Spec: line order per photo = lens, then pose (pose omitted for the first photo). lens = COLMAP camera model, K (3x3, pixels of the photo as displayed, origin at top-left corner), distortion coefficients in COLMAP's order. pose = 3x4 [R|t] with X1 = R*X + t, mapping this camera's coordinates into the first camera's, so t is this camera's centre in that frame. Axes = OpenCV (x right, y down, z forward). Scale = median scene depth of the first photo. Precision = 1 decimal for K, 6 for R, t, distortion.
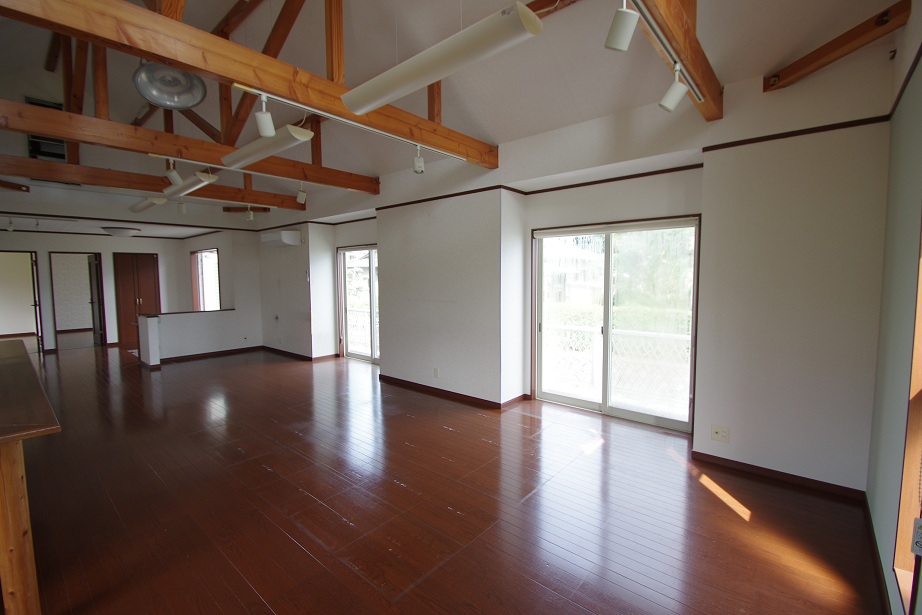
lens RADIAL K [[406.7, 0, 454.3], [0, 406.7, 304.1], [0, 0, 1]] dist [-0.005114, -0.005799]
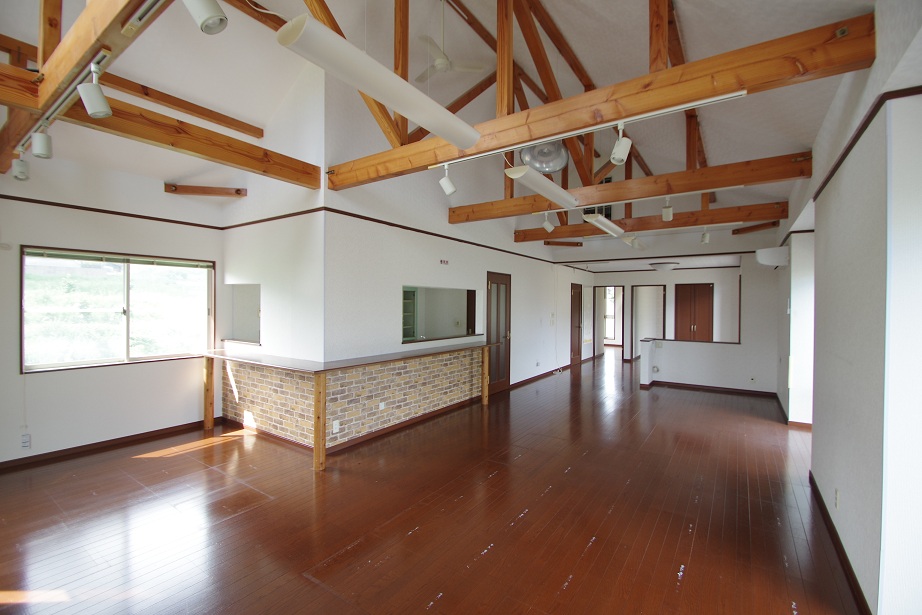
lens RADIAL K [[406.7, 0, 462.1], [0, 406.7, 306.8], [0, 0, 1]] dist [-0.005114, -0.005799]
pose [[0.117882, 0.012769, -0.992945, 0.301346], [-0.076624, 0.997053, 0.003725, -0.027056], [0.990067, 0.075645, 0.118513, 0.343469]]
